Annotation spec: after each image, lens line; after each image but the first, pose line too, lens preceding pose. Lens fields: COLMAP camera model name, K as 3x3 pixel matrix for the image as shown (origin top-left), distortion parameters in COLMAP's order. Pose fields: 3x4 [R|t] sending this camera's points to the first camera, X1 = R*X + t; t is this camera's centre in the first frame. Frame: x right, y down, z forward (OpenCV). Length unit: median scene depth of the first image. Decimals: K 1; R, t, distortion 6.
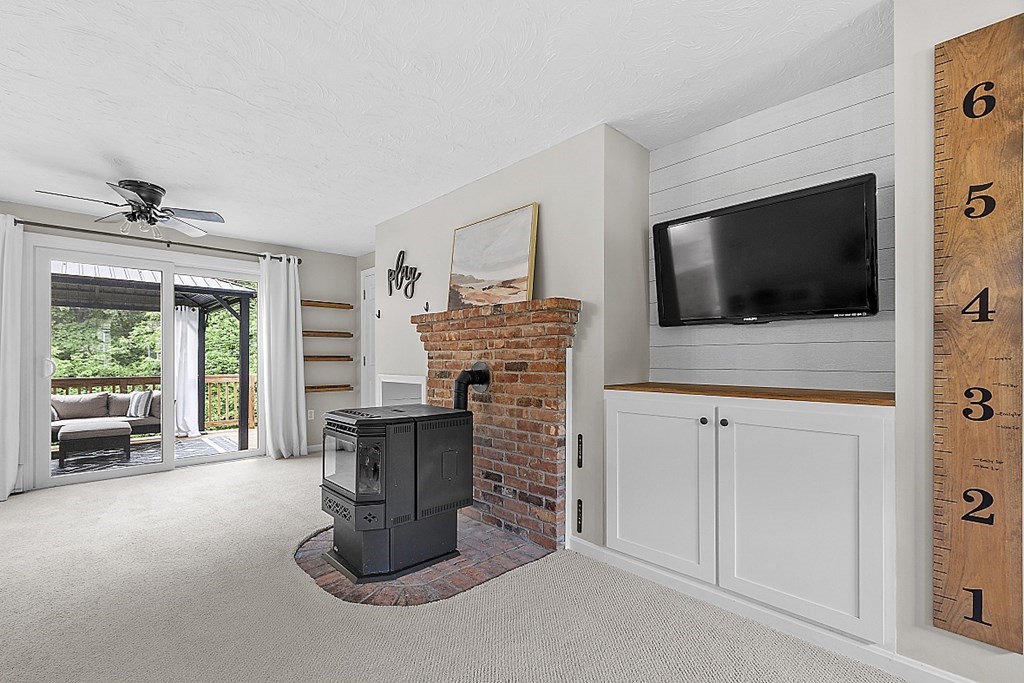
lens RADIAL K [[453.0, 0, 497.2], [0, 453.0, 358.0], [0, 0, 1]] dist [0.003891, -0.000186]
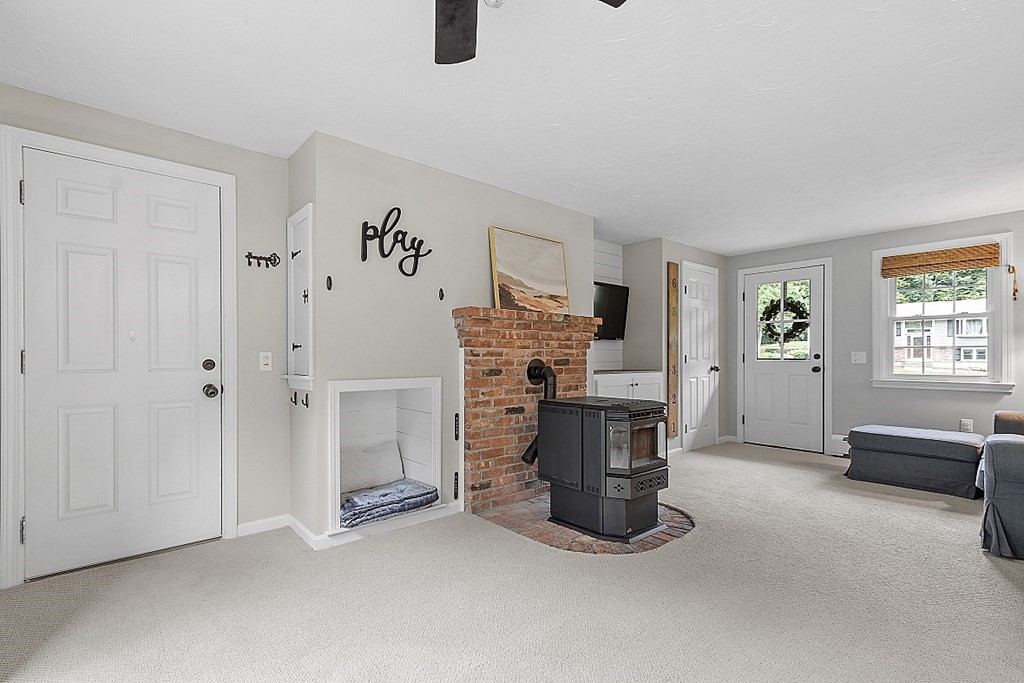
lens RADIAL K [[470.3, 0, 502.6], [0, 470.3, 358.1], [0, 0, 1]] dist [-0.002543, -0.000678]
pose [[0.042157, -0.002293, 0.999108, -1.144451], [-0.003368, 0.999991, 0.002437, 0.003363], [-0.999105, -0.003467, 0.042149, 0.950491]]
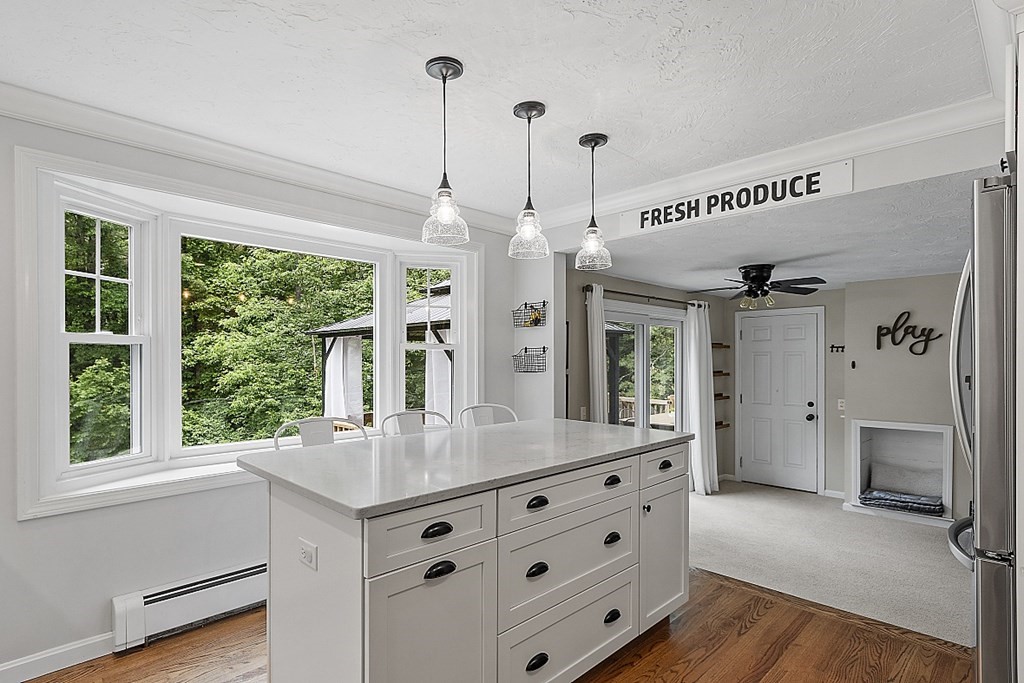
lens RADIAL K [[524.0, 0, 481.1], [0, 524.0, 365.4], [0, 0, 1]] dist [0.000223, -0.000253]
pose [[0.999698, 0.003105, 0.024376, -1.542986], [-0.003377, 0.999932, 0.011144, -0.136964], [-0.024340, -0.011223, 0.999641, -0.324713]]
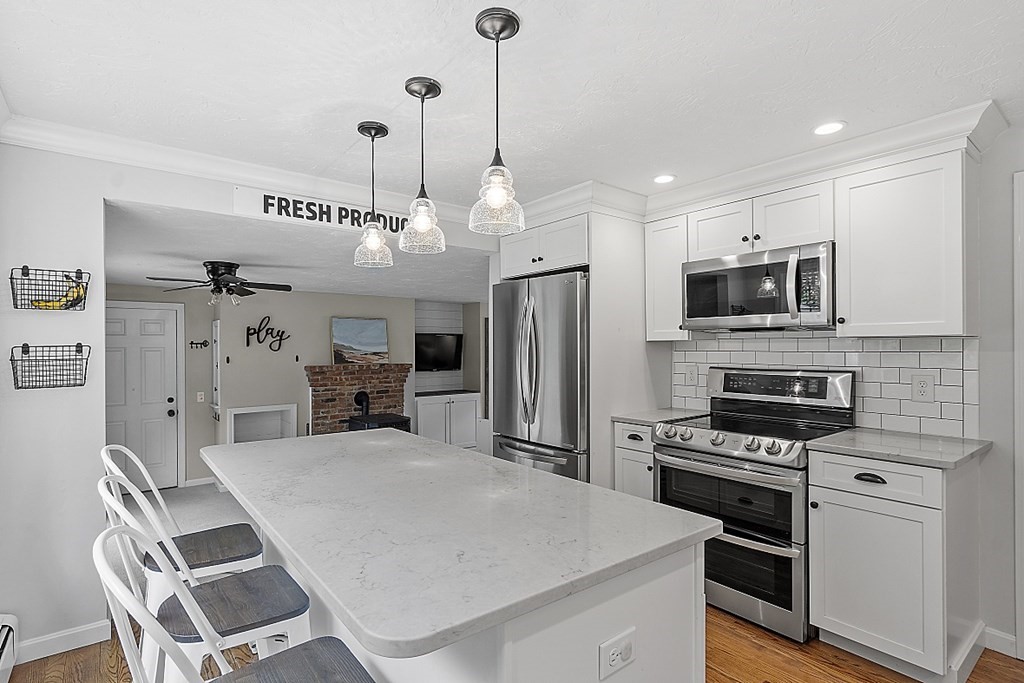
lens RADIAL K [[497.1, 0, 502.7], [0, 497.1, 346.0], [0, 0, 1]] dist [-0.006234, -0.000672]
pose [[0.078003, 0.009497, 0.996908, -2.001203], [0.002810, 0.999949, -0.009746, -0.153887], [-0.996949, 0.003561, 0.077972, 0.188477]]
